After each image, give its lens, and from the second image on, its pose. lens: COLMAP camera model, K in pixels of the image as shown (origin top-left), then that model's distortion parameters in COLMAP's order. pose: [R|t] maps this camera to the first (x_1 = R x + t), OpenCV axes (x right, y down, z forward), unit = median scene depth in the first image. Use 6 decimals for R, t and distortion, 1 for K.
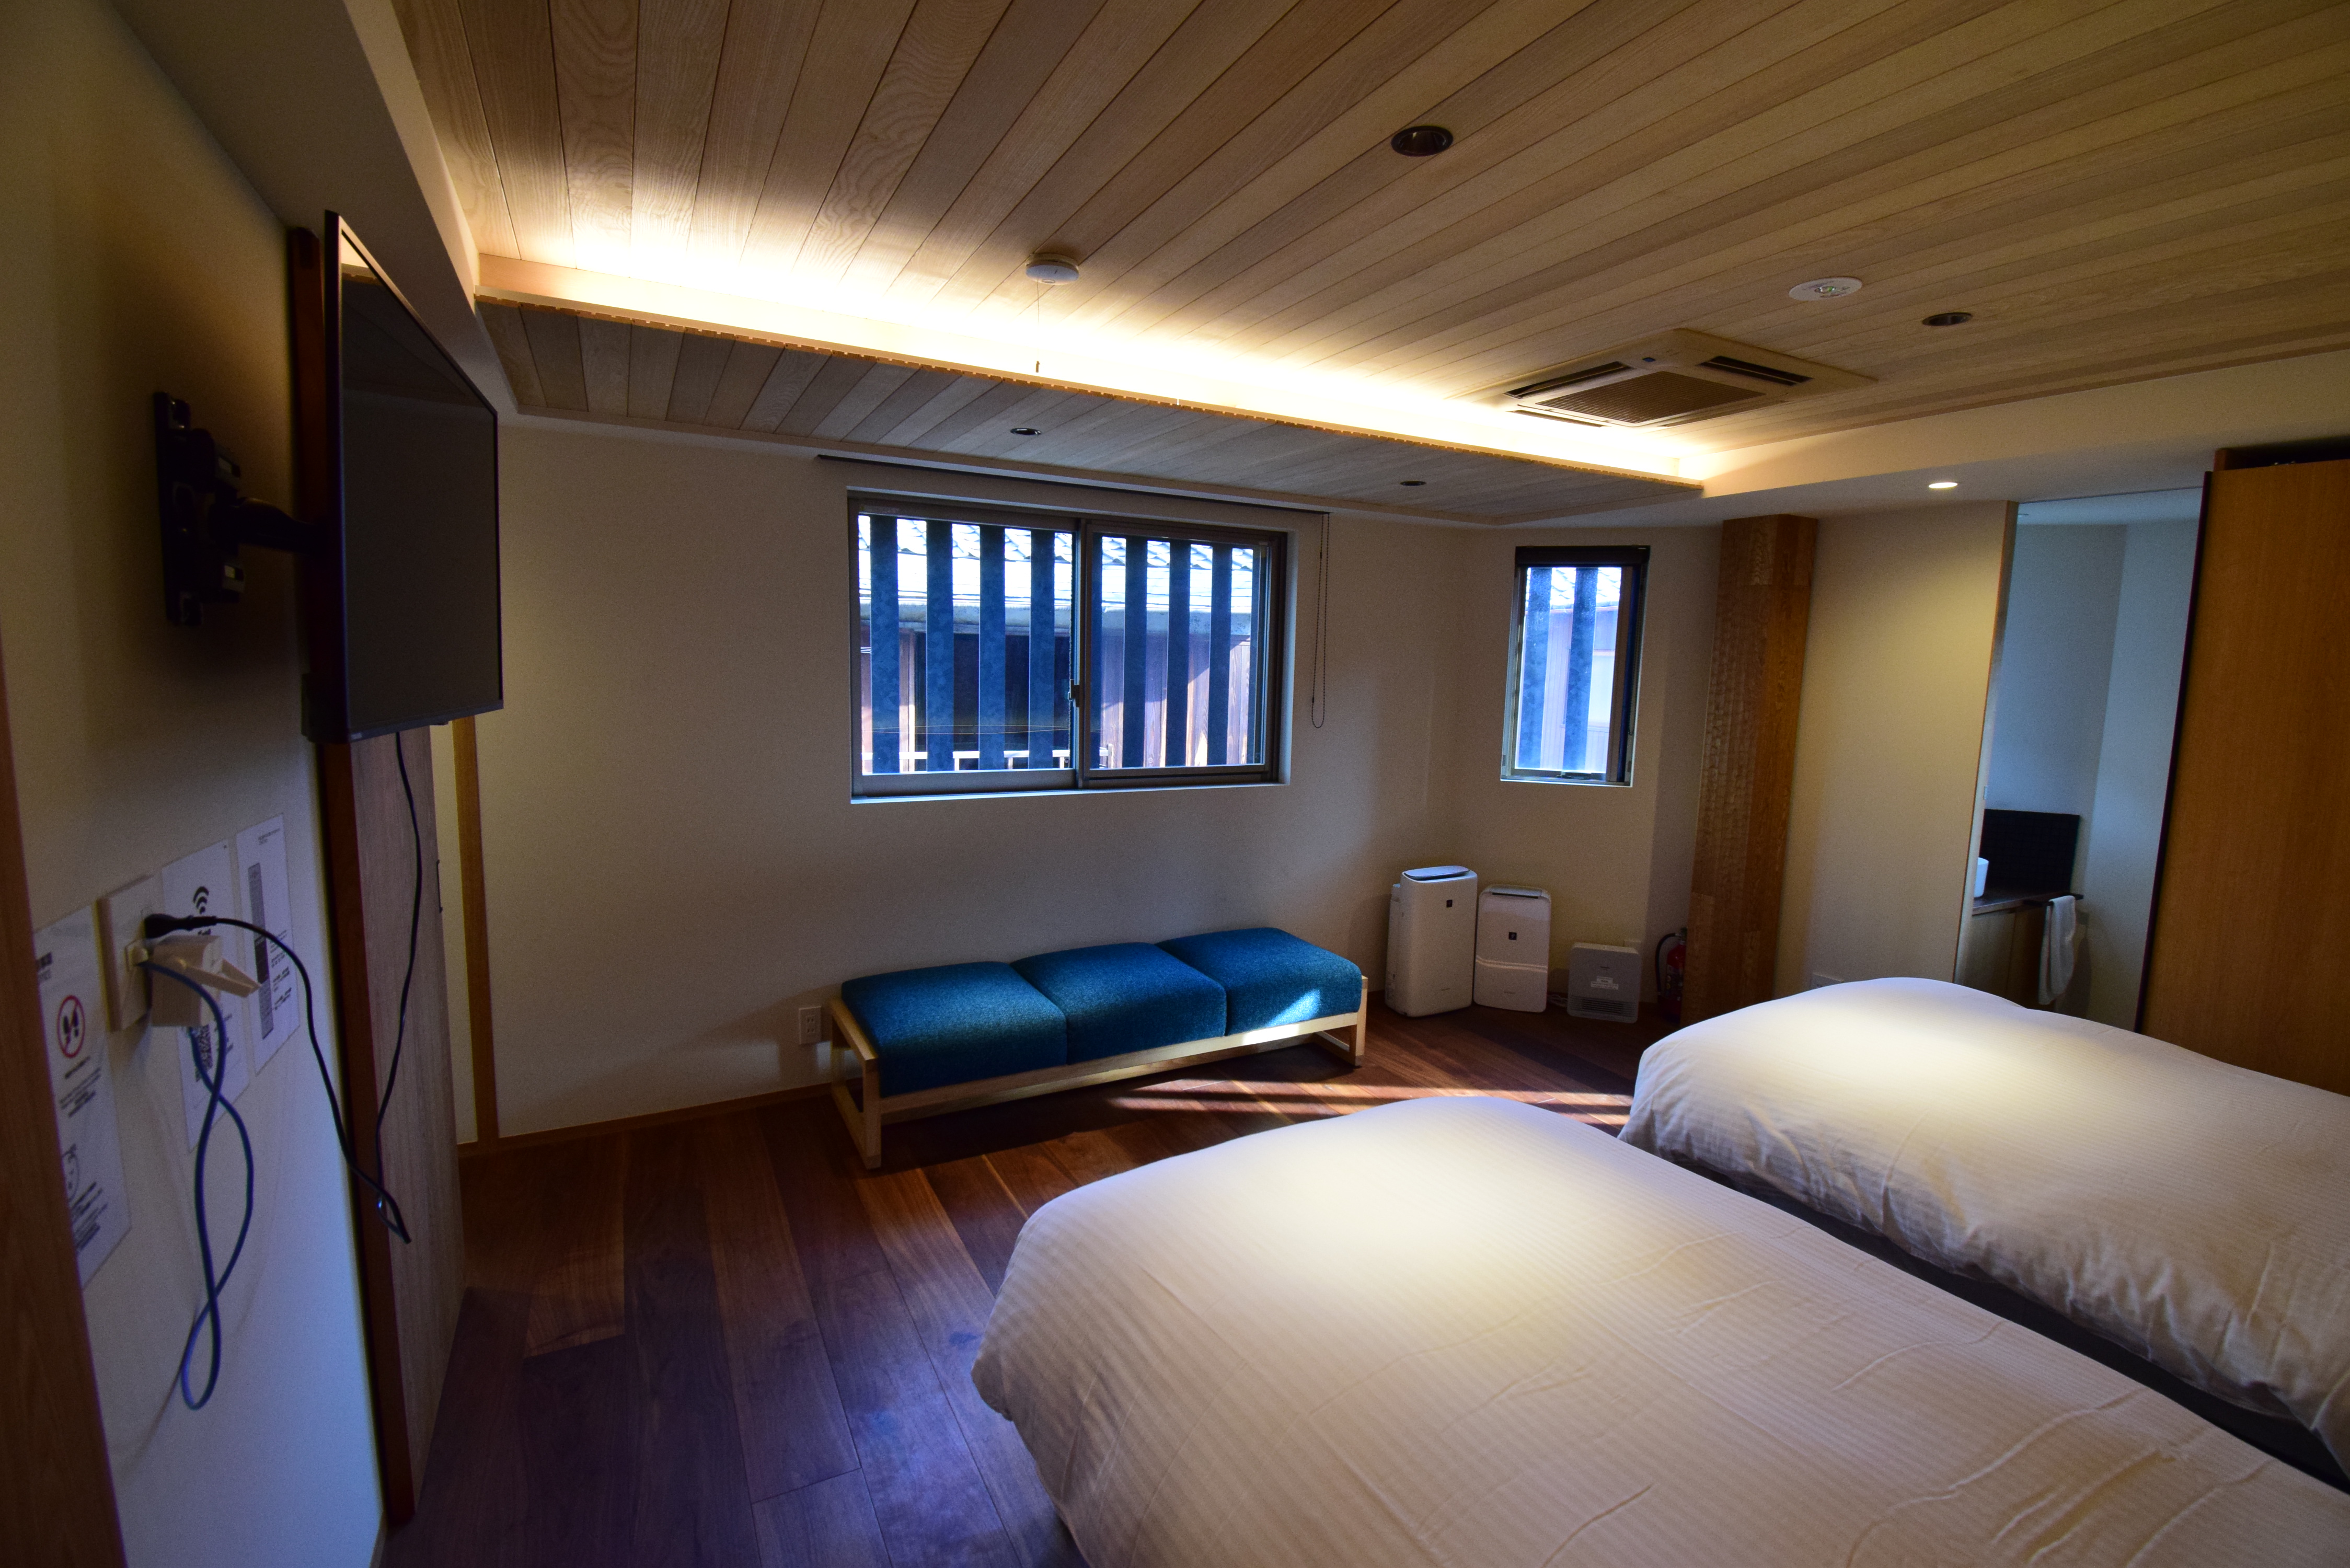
lens RADIAL K [[1040.9, 0, 1194.2], [0, 1040.9, 785.1], [0, 0, 1]] dist [0.018024, -0.024420]
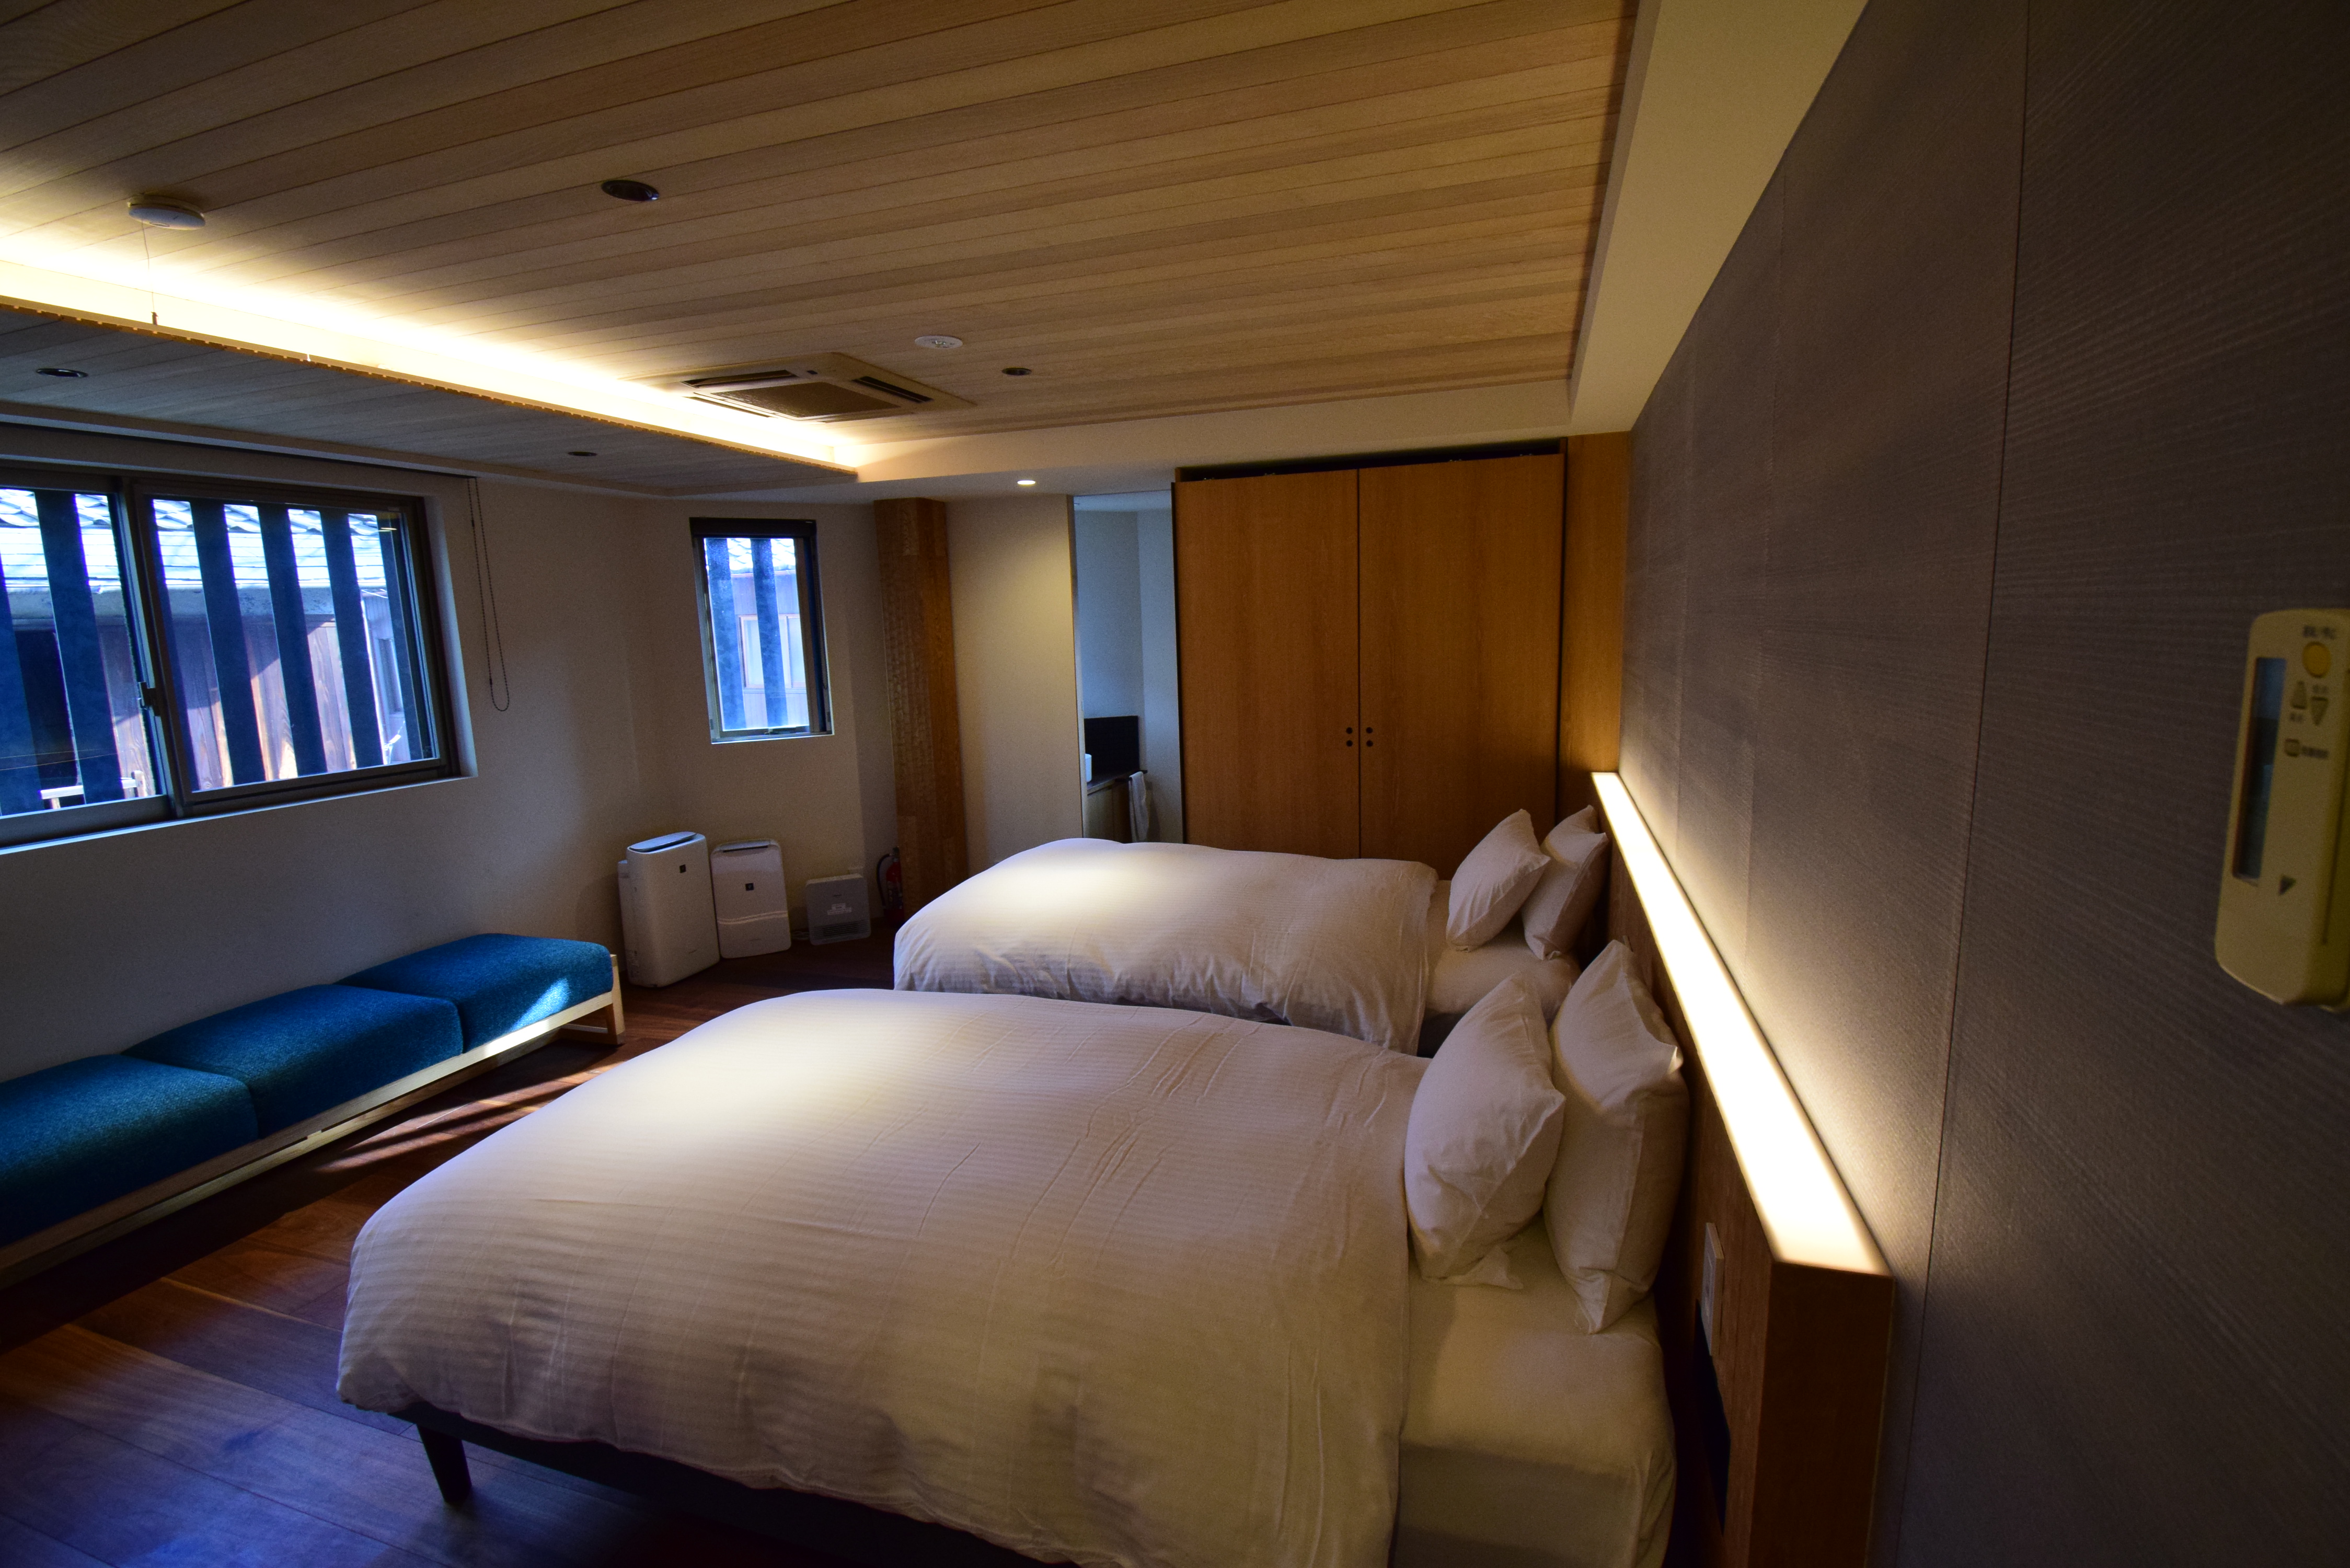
lens RADIAL K [[1040.9, 0, 1194.2], [0, 1040.9, 785.1], [0, 0, 1]] dist [0.018024, -0.024420]
pose [[0.719906, -0.153091, 0.676977, -0.108964], [0.129778, 0.987860, 0.085386, 0.014884], [-0.681830, 0.026386, 0.731034, -0.136037]]
